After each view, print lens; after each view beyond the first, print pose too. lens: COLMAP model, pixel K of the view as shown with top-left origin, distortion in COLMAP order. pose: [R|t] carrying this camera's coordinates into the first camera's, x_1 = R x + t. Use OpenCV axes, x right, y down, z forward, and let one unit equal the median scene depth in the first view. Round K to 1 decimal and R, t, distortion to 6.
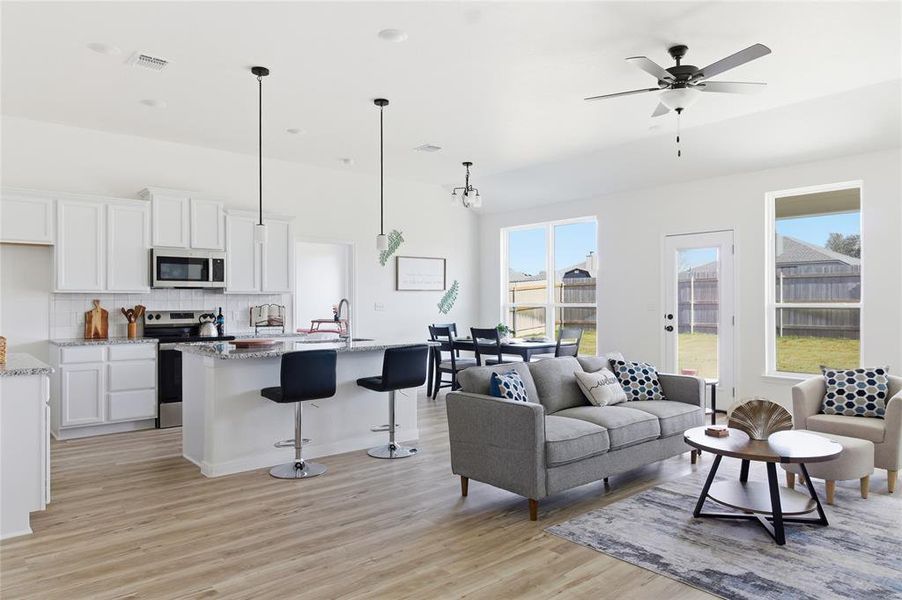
lens RADIAL K [[608.9, 0, 446.2], [0, 608.9, 311.5], [0, 0, 1]] dist [0.001344, -0.000088]
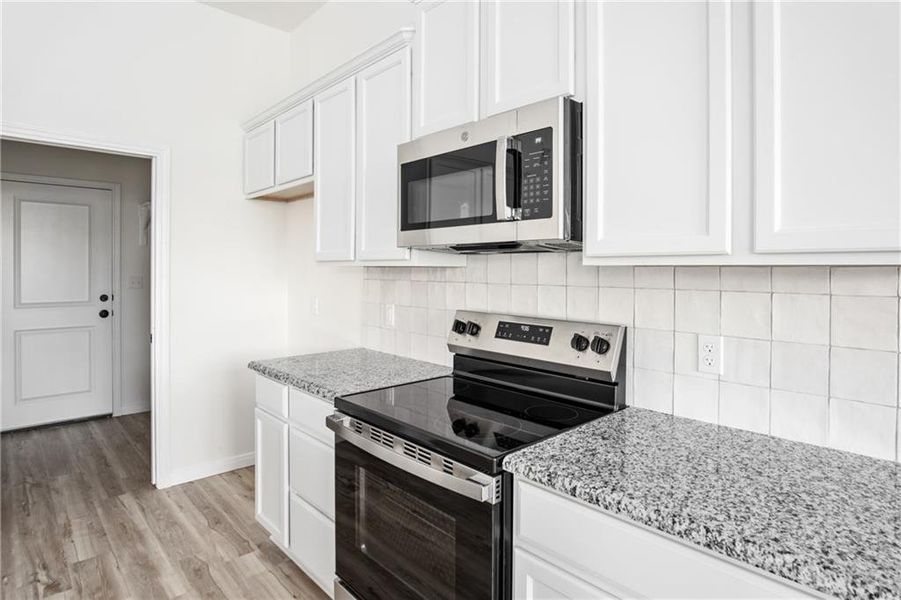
lens RADIAL K [[488.9, 0, 451.5], [0, 488.9, 269.1], [0, 0, 1]] dist [-0.018364, 0.000618]
pose [[0.044658, 0.000027, -0.999002, -0.185692], [-0.023316, 0.999728, -0.001015, -0.029389], [0.998730, 0.023338, 0.044646, 1.059422]]
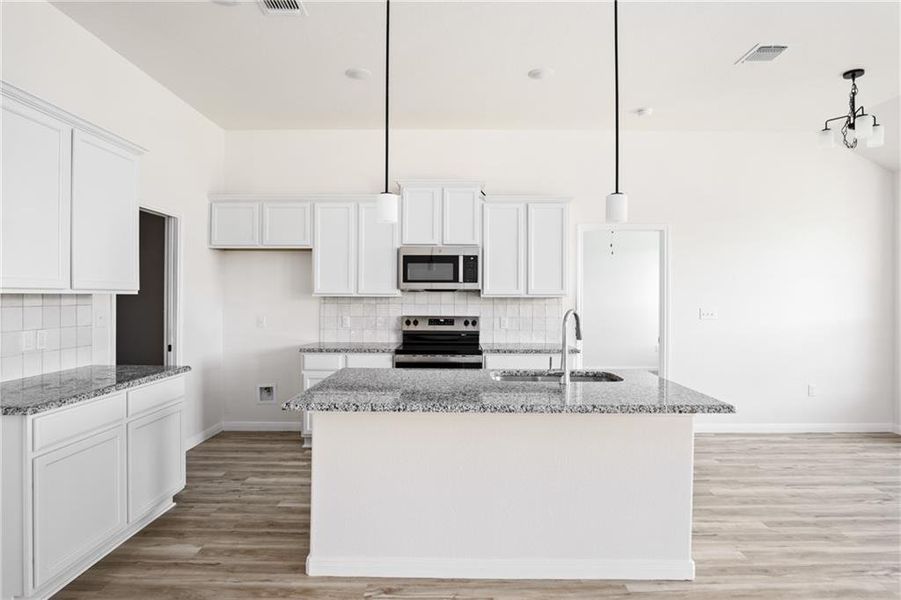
lens RADIAL K [[507.2, 0, 455.4], [0, 507.2, 295.7], [0, 0, 1]] dist [-0.022906, 0.001881]
pose [[0.758180, 0.001676, -0.652043, 0.073164], [-0.015697, 0.999754, -0.015682, -0.021823], [0.651856, 0.022125, 0.758020, 0.505042]]
